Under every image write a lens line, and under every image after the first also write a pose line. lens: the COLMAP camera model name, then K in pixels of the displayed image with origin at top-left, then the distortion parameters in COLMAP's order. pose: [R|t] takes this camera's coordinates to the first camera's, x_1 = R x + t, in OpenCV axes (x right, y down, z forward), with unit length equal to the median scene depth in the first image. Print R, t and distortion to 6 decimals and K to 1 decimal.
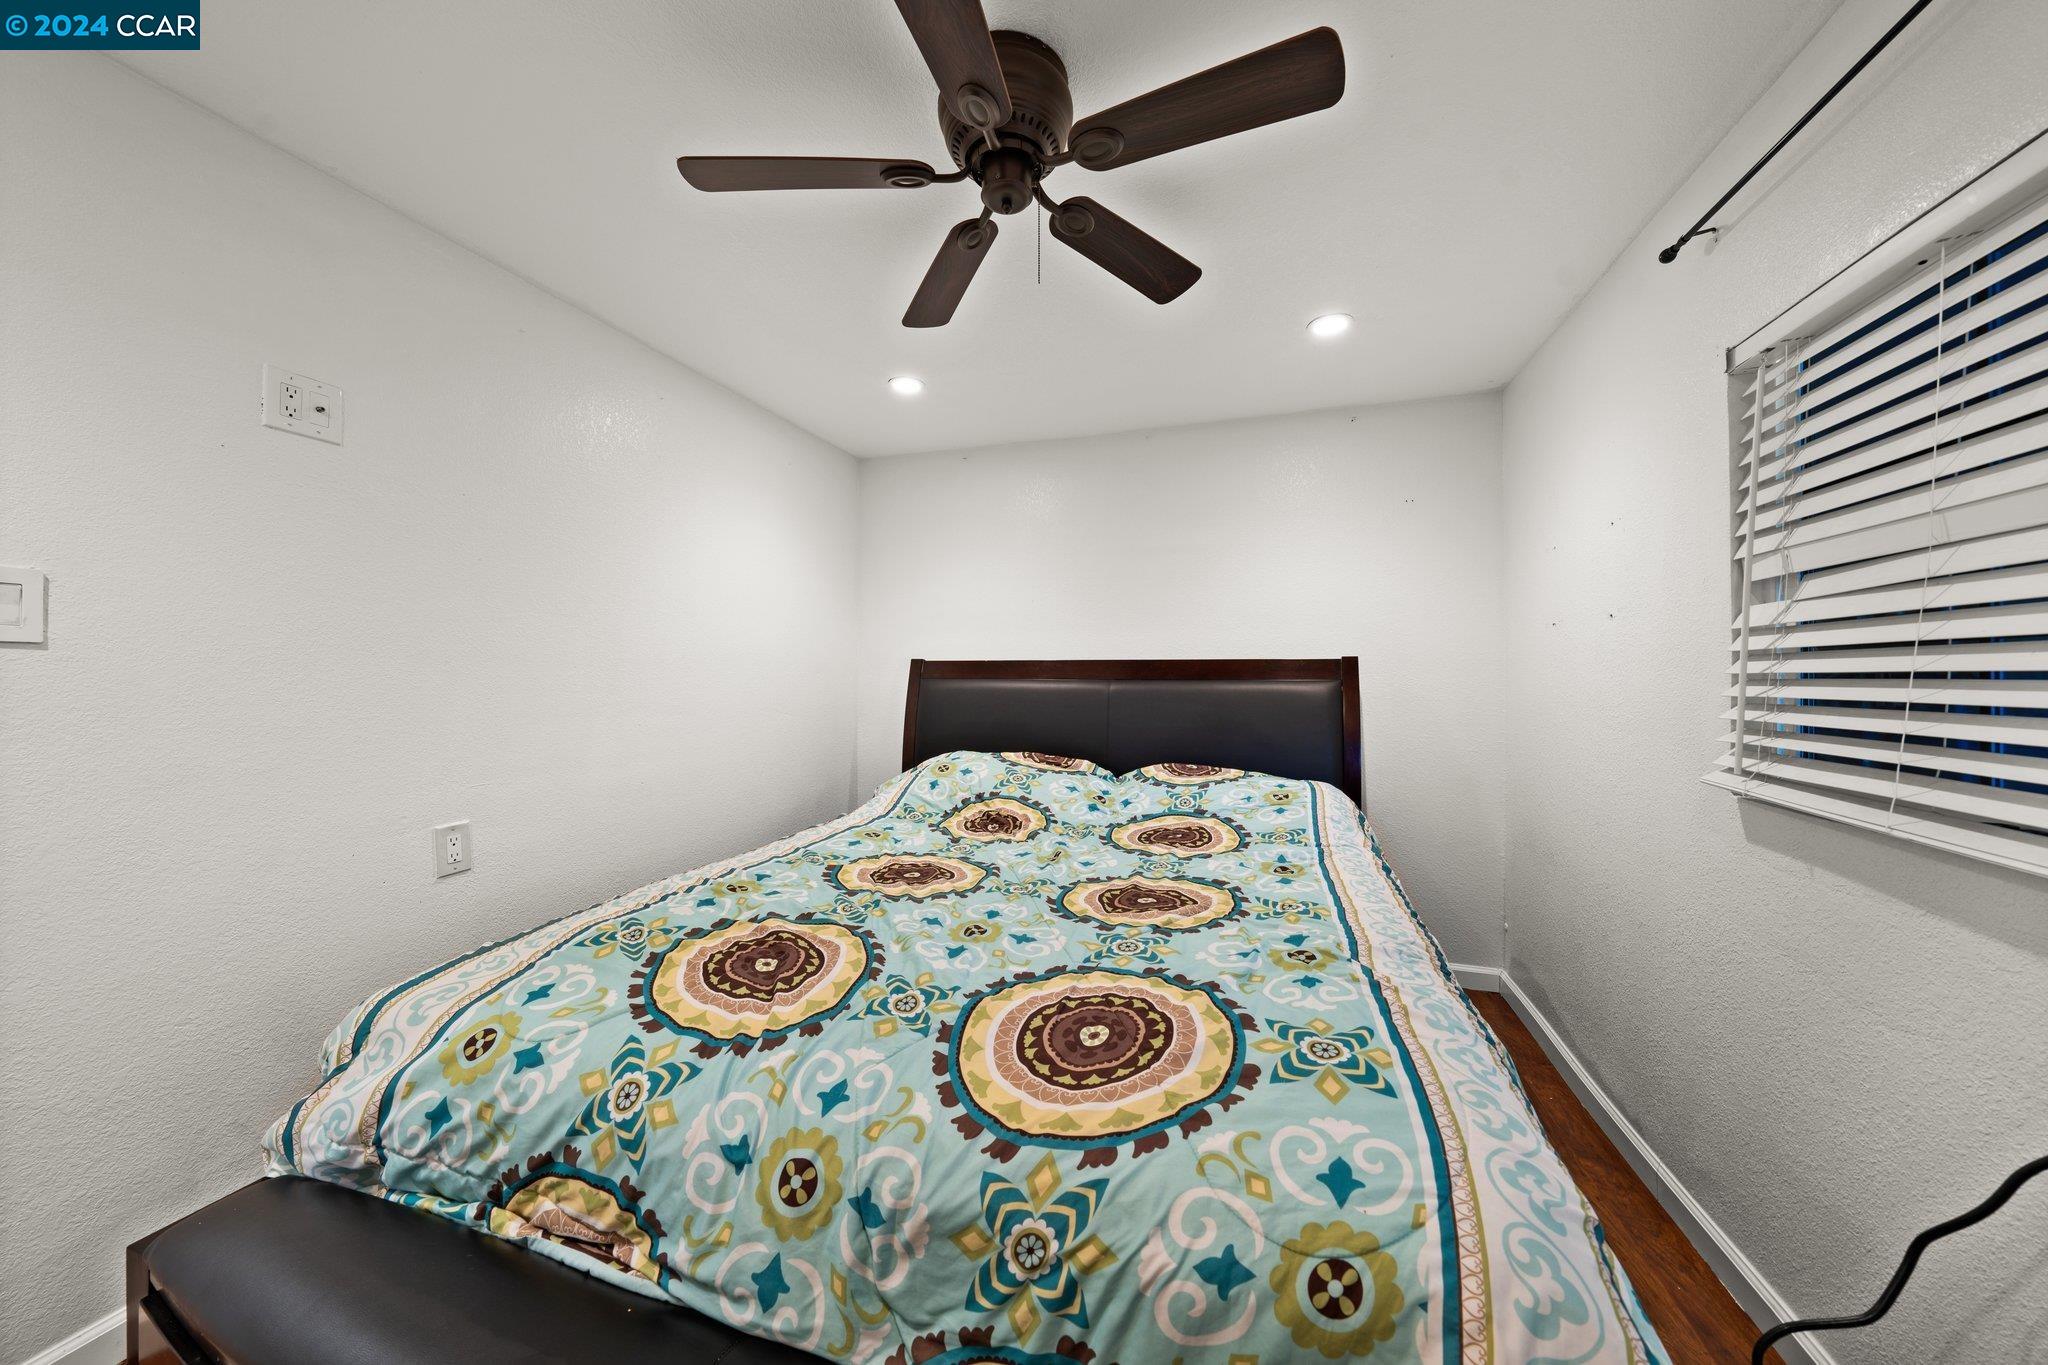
lens RADIAL K [[700.9, 0, 1019.2], [0, 700.9, 678.9], [0, 0, 1]] dist [-0.003686, -0.000026]
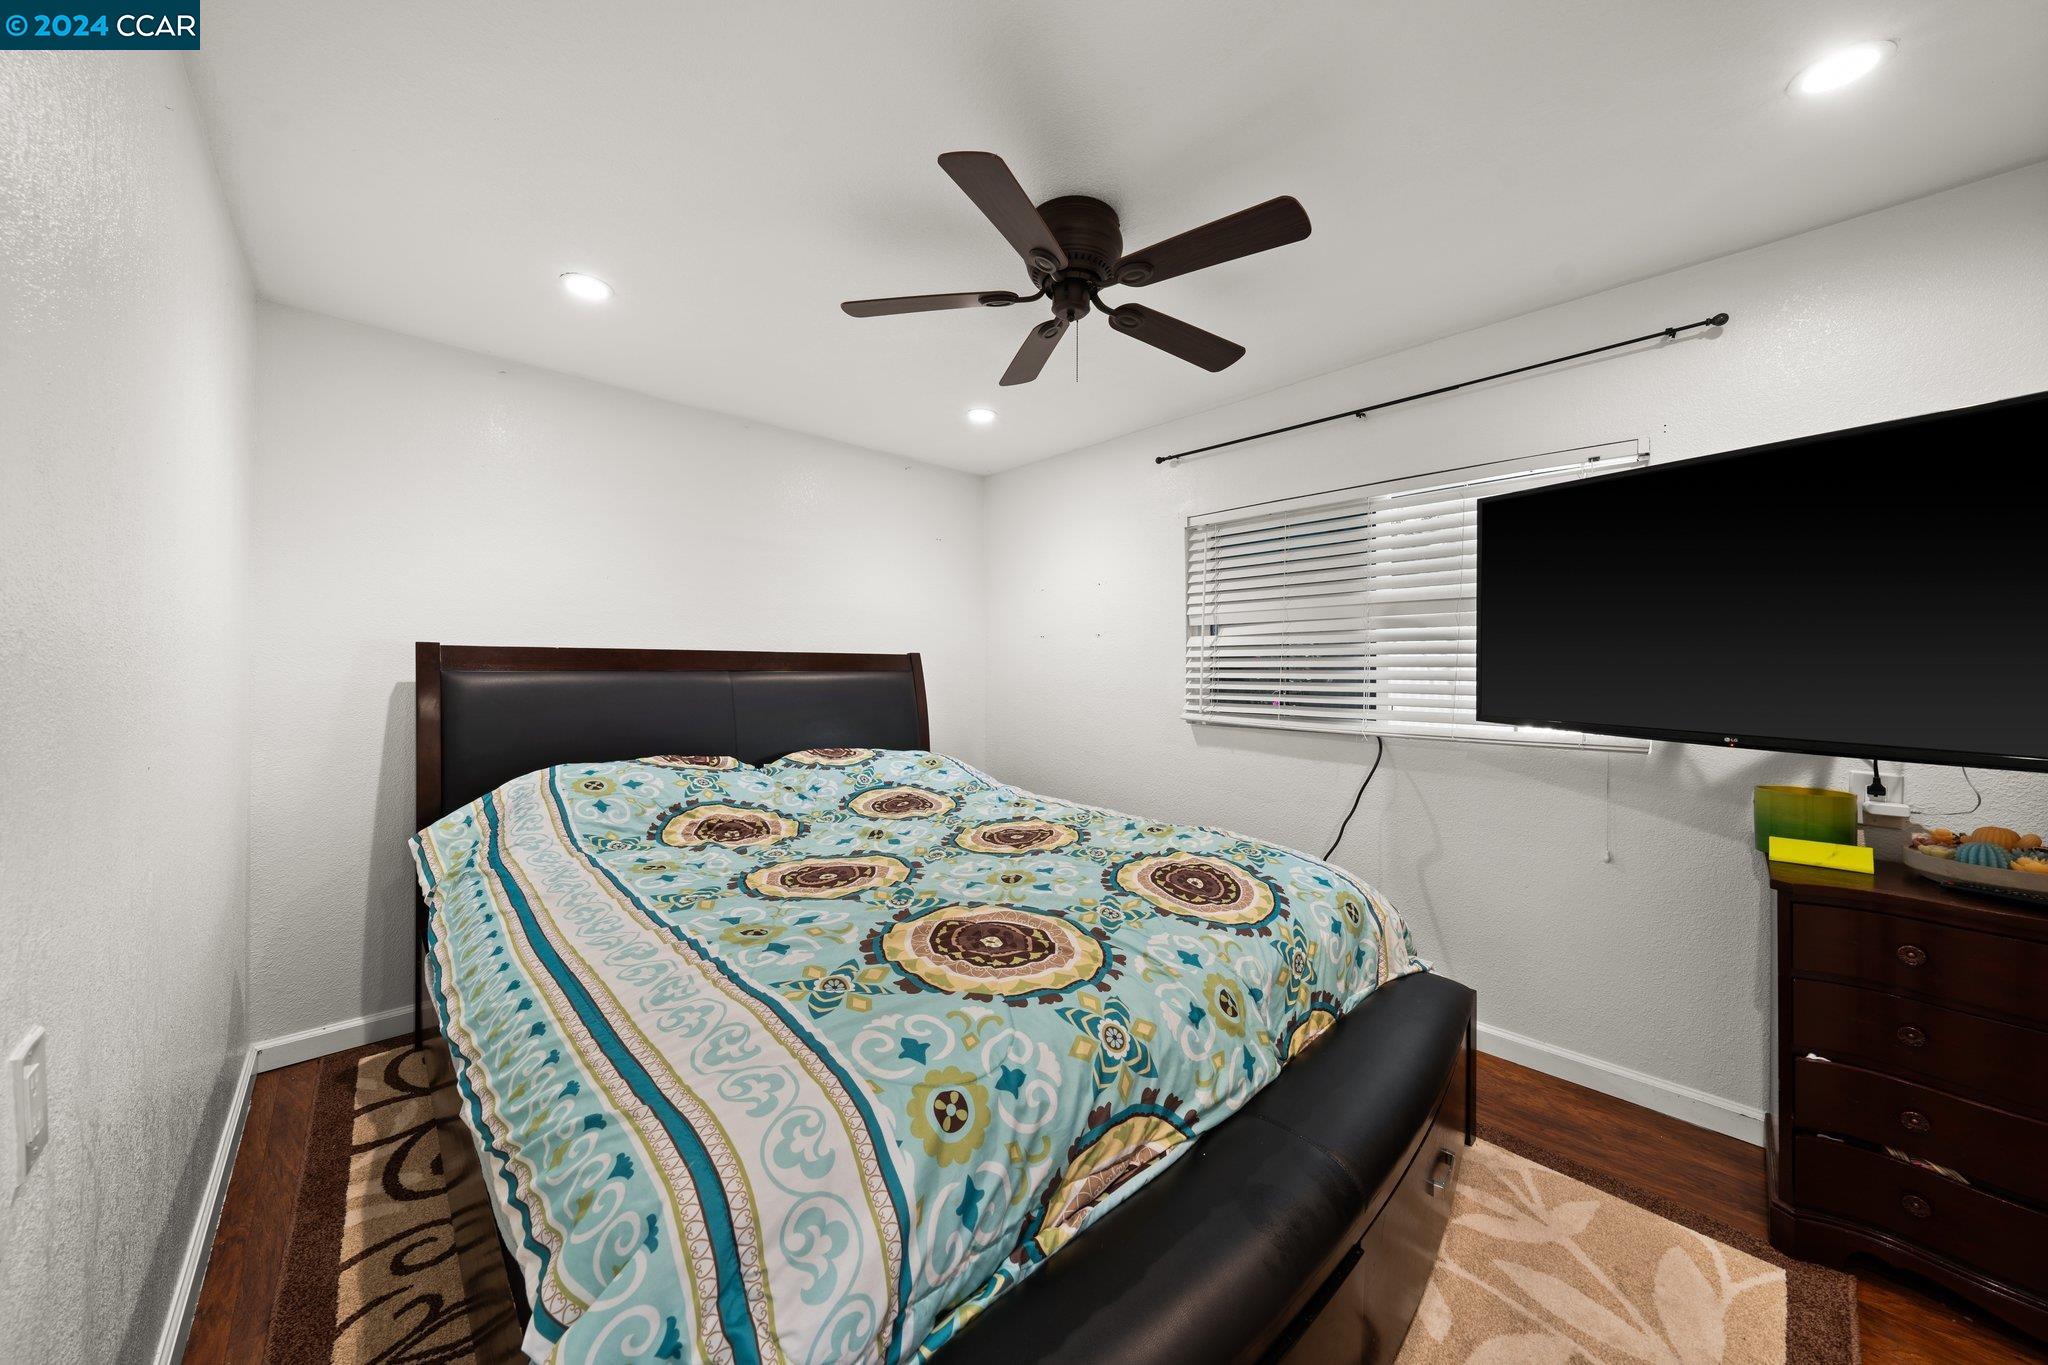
lens RADIAL K [[700.9, 0, 1019.2], [0, 700.9, 678.9], [0, 0, 1]] dist [-0.003686, -0.000026]
pose [[0.480136, -0.011066, 0.877124, -1.194408], [0.002754, 0.999935, 0.011107, 0.001997], [-0.877190, -0.002917, 0.480135, 0.436782]]
